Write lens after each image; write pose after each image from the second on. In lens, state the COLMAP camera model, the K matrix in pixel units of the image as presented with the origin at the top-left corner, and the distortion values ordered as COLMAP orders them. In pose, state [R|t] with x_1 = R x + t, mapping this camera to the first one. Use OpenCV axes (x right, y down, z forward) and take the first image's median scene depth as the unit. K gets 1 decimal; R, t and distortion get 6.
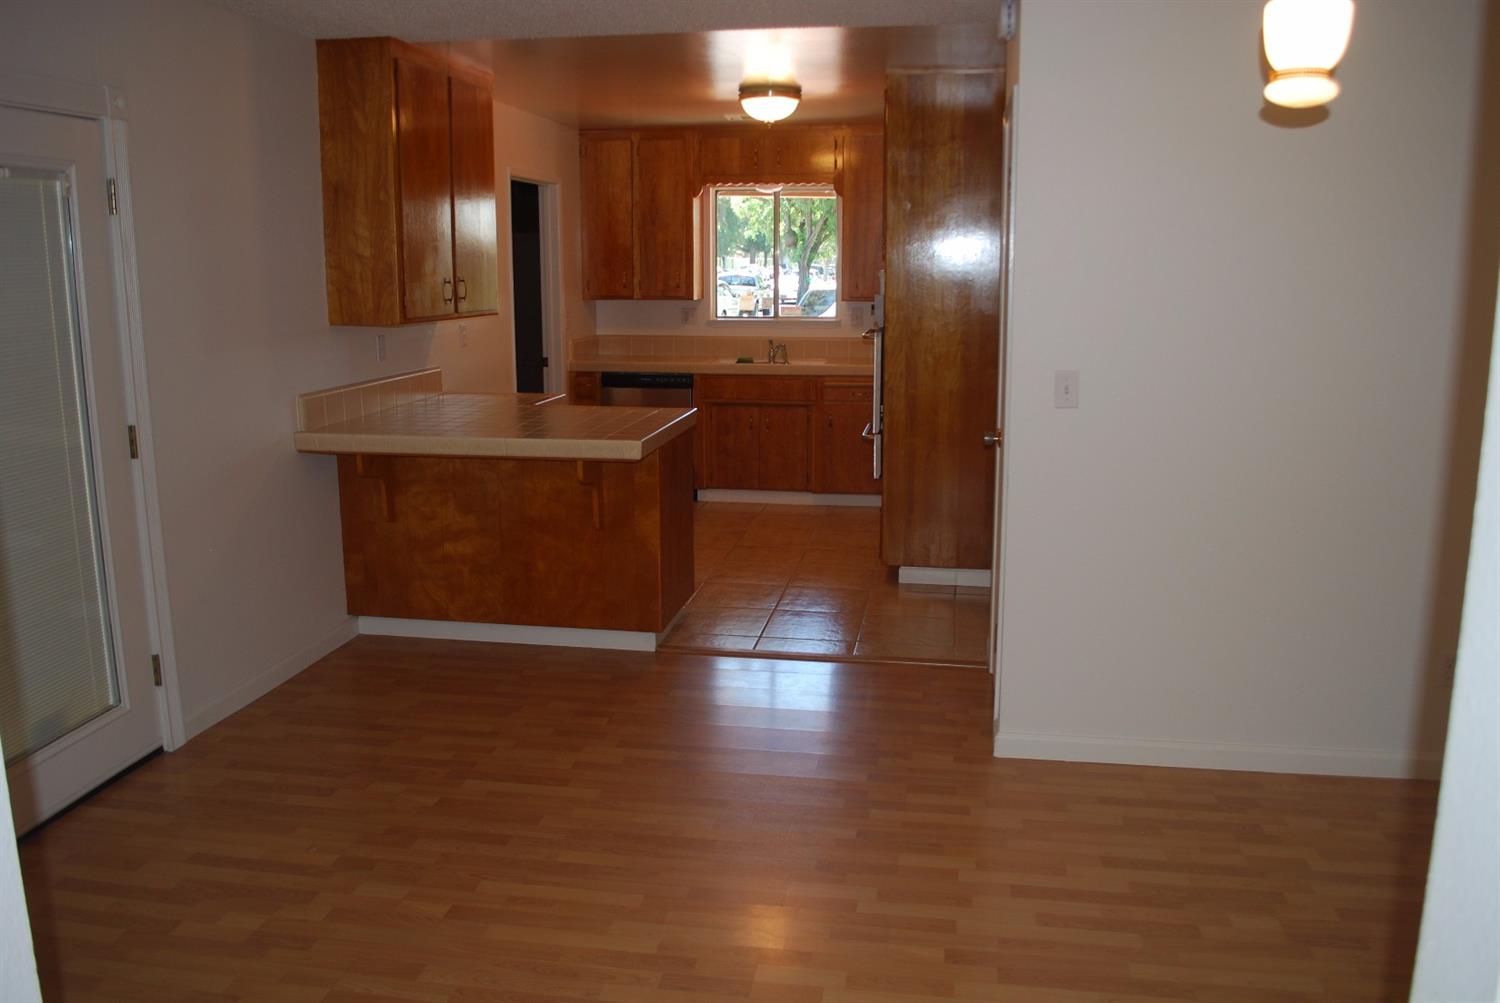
lens RADIAL K [[1193.6, 0, 752.5], [0, 1193.6, 501.5], [0, 0, 1]] dist [-0.066639, -0.007567]
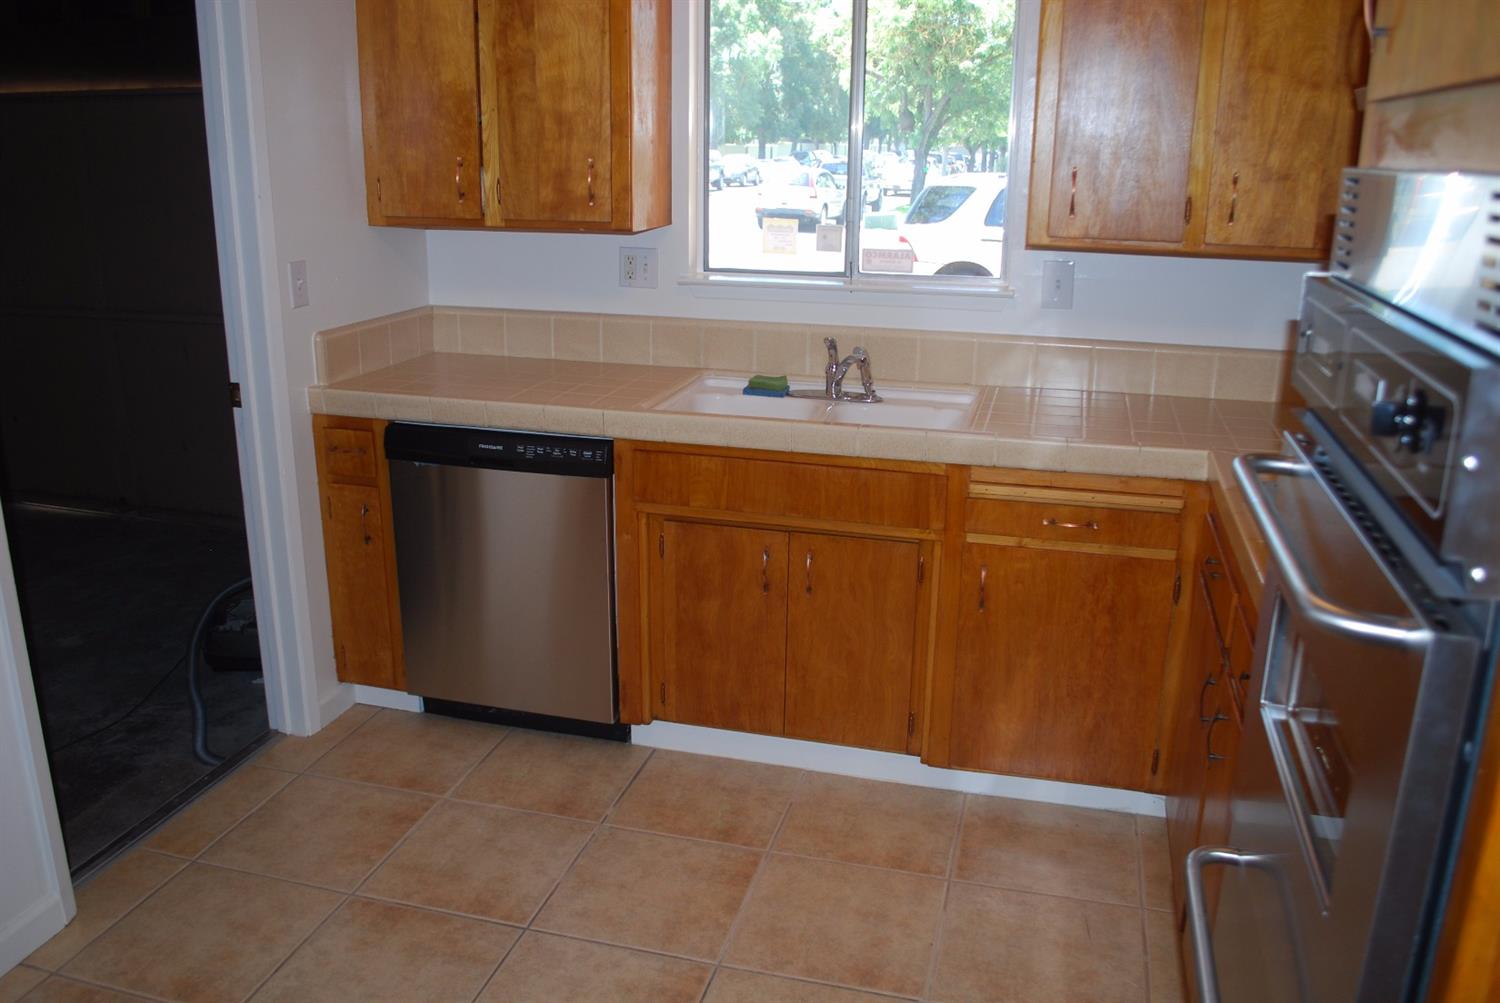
lens RADIAL K [[1193.6, 0, 751.3], [0, 1193.6, 505.2], [0, 0, 1]] dist [-0.066639, -0.007567]
pose [[0.995536, 0.038860, -0.086015, 0.025189], [-0.030609, 0.994984, 0.095240, -0.118889], [0.089285, -0.092182, 0.991731, 0.612690]]
